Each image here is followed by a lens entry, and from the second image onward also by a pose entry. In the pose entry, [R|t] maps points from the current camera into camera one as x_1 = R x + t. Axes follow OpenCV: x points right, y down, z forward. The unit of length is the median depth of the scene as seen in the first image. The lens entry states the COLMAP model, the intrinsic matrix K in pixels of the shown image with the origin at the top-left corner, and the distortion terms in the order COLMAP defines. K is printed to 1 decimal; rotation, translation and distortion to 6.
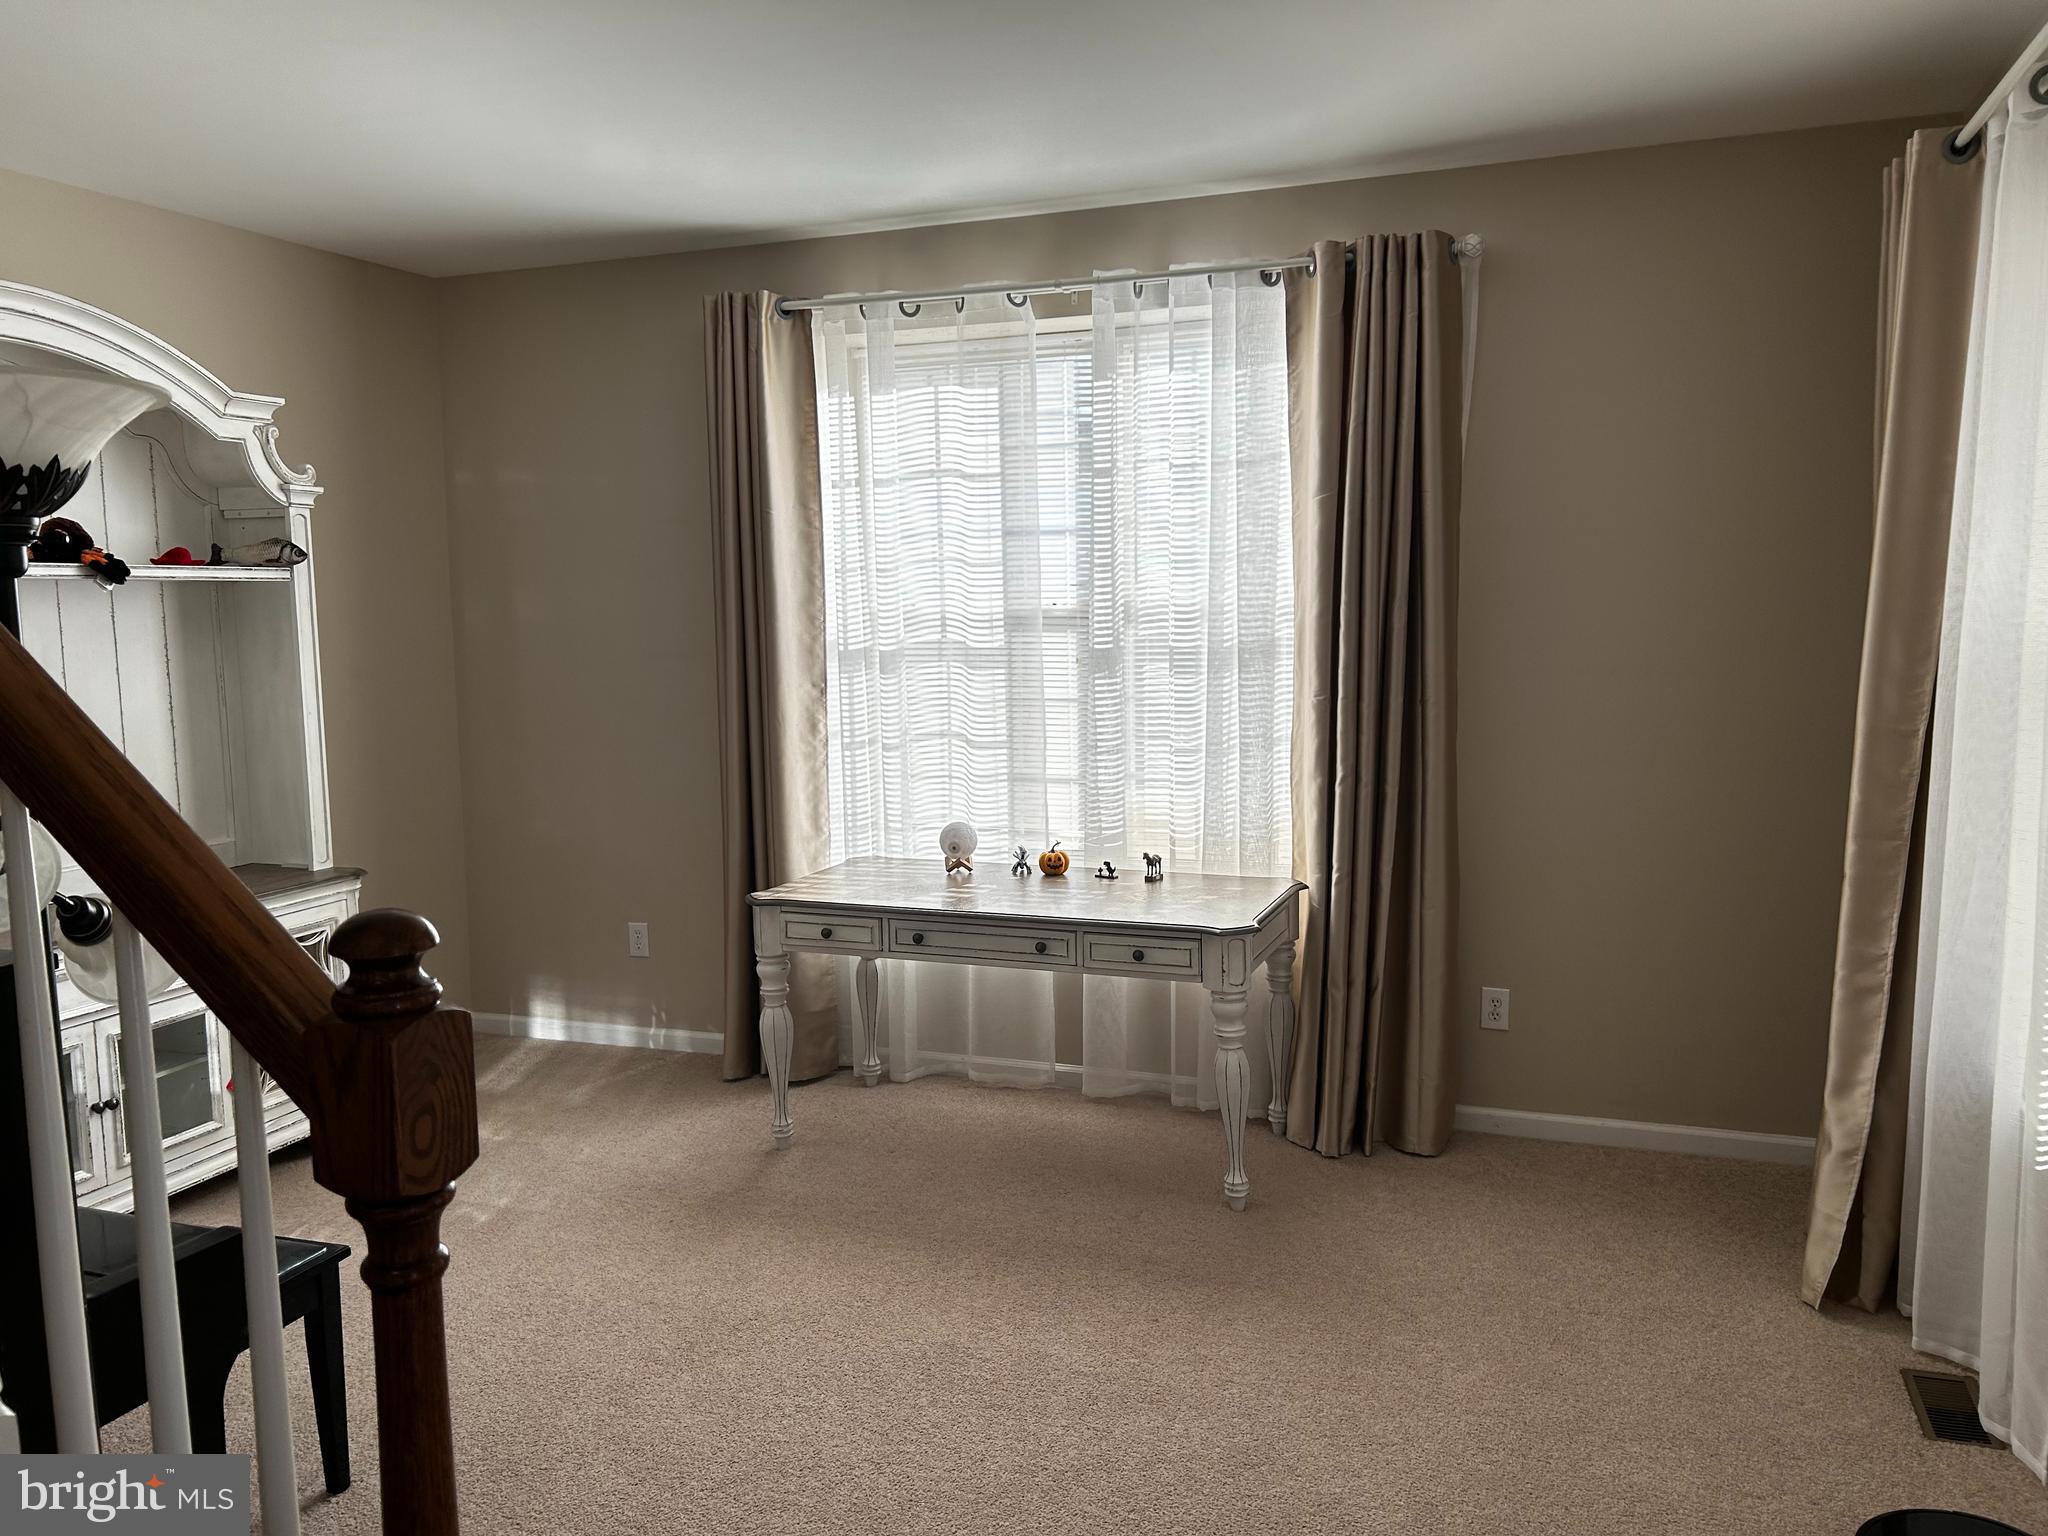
lens RADIAL K [[1535.8, 0, 1029.4], [0, 1535.8, 792.9], [0, 0, 1]] dist [0.000125, -0.044232]
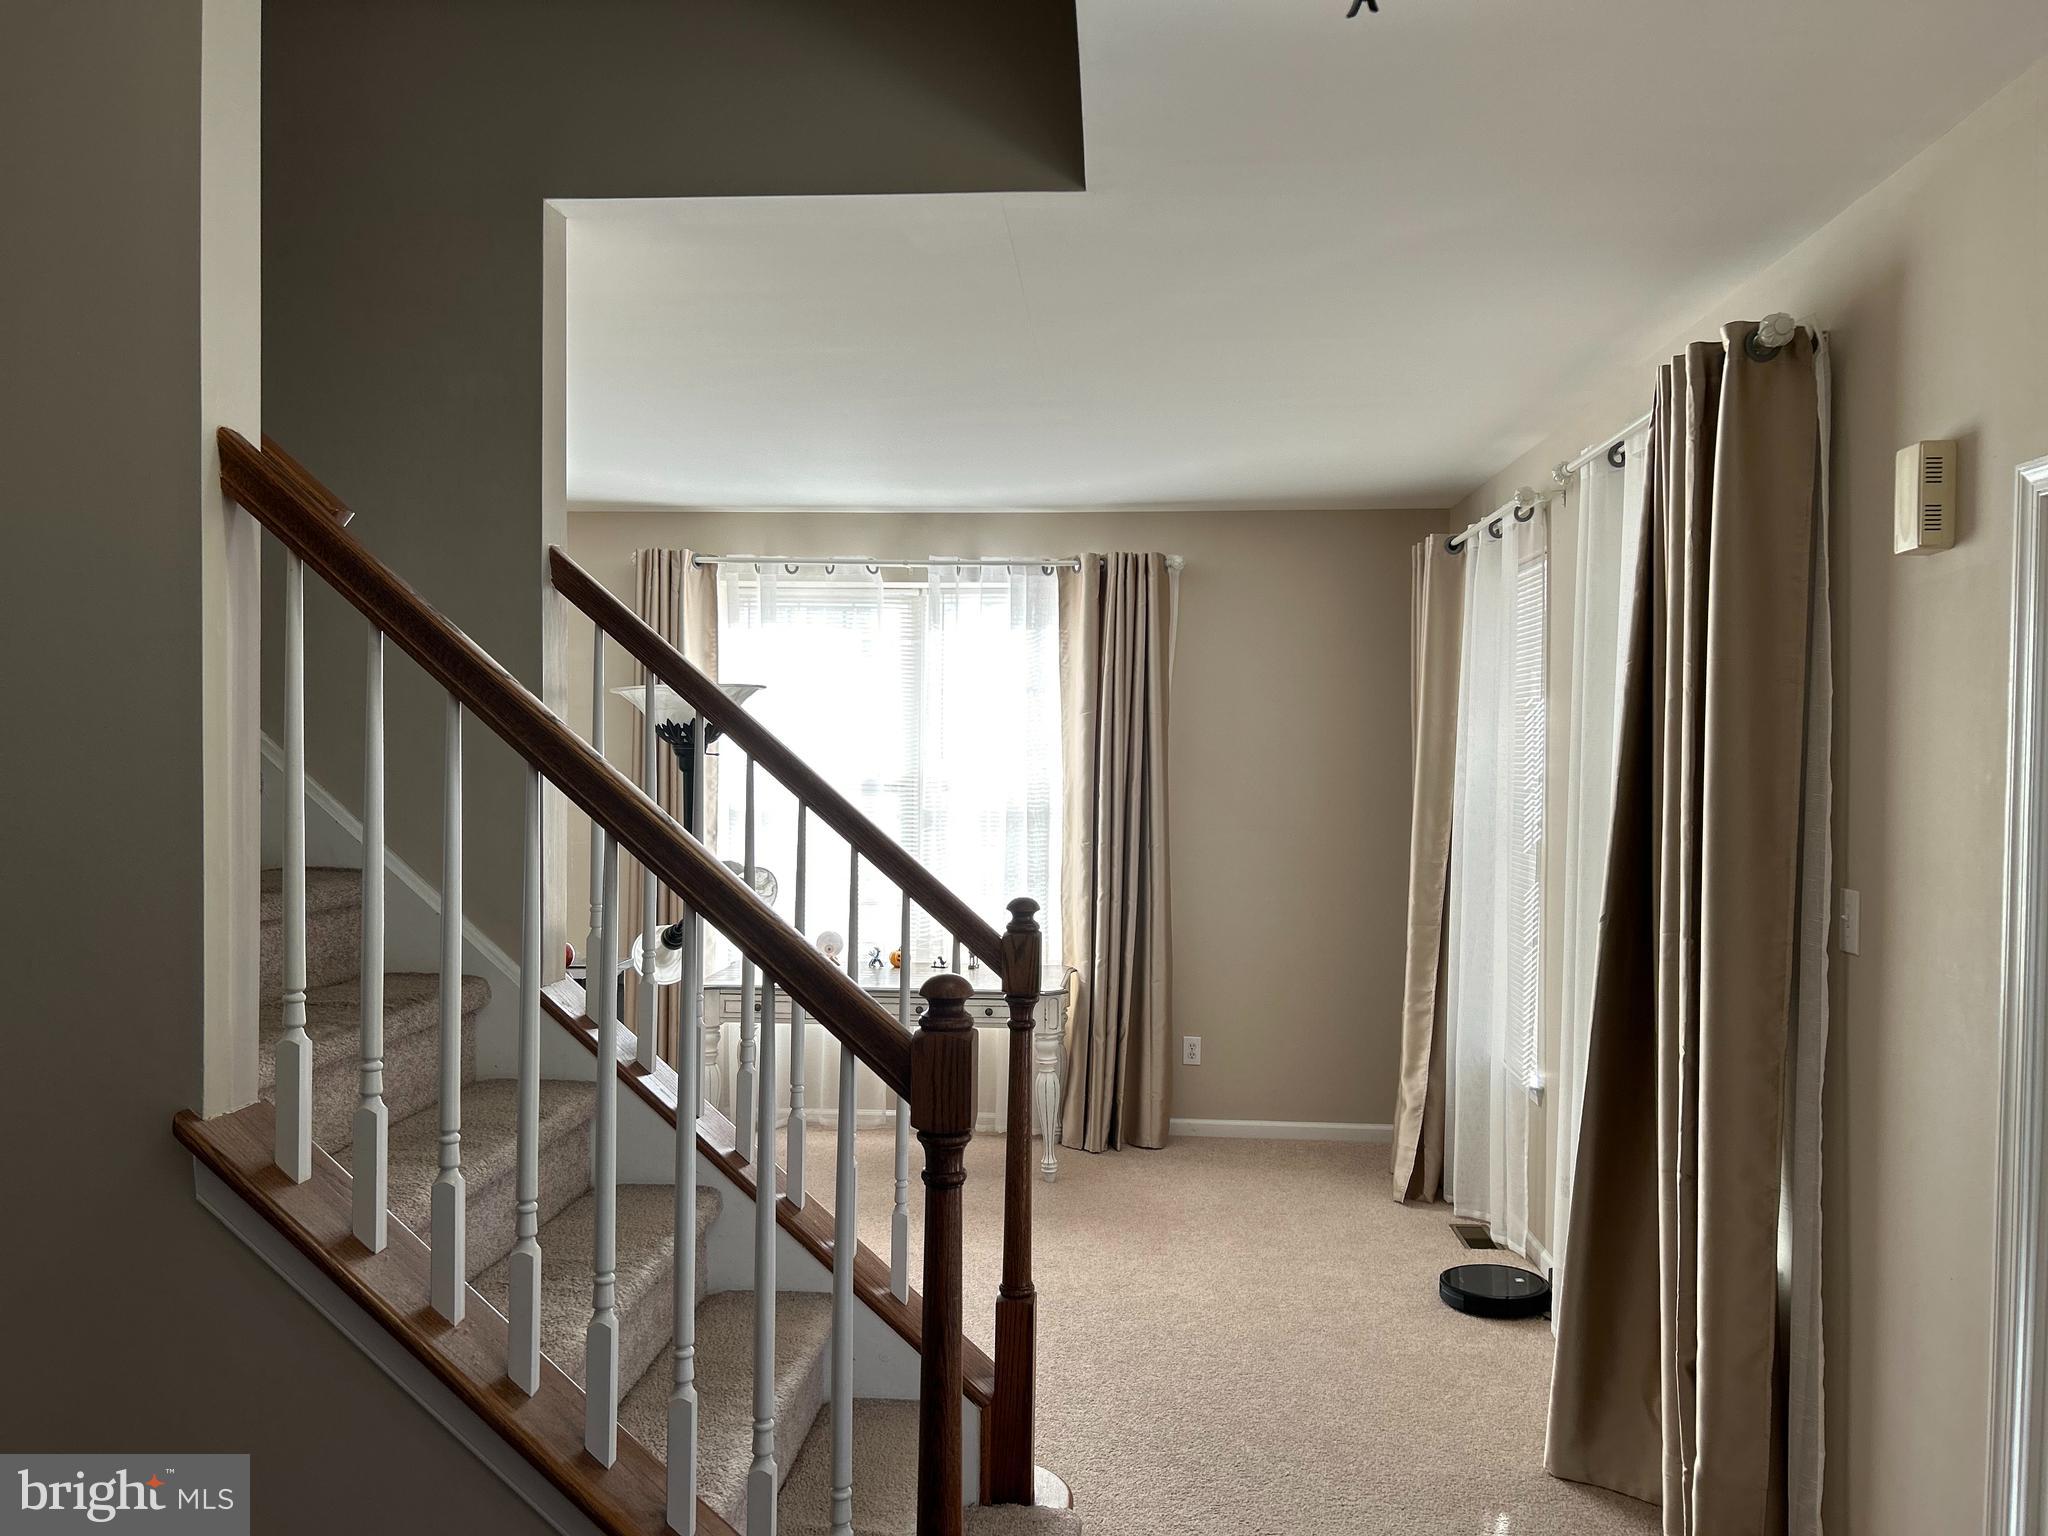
lens RADIAL K [[1521.9, 0, 1024.0], [0, 1521.9, 768.0], [0, 0, 1]] dist [0.002286, -0.350732]
pose [[0.958688, 0.022659, 0.283555, -0.306315], [0.010592, 0.993287, -0.115187, 0.037437], [-0.284261, 0.113432, 0.952013, -0.438170]]
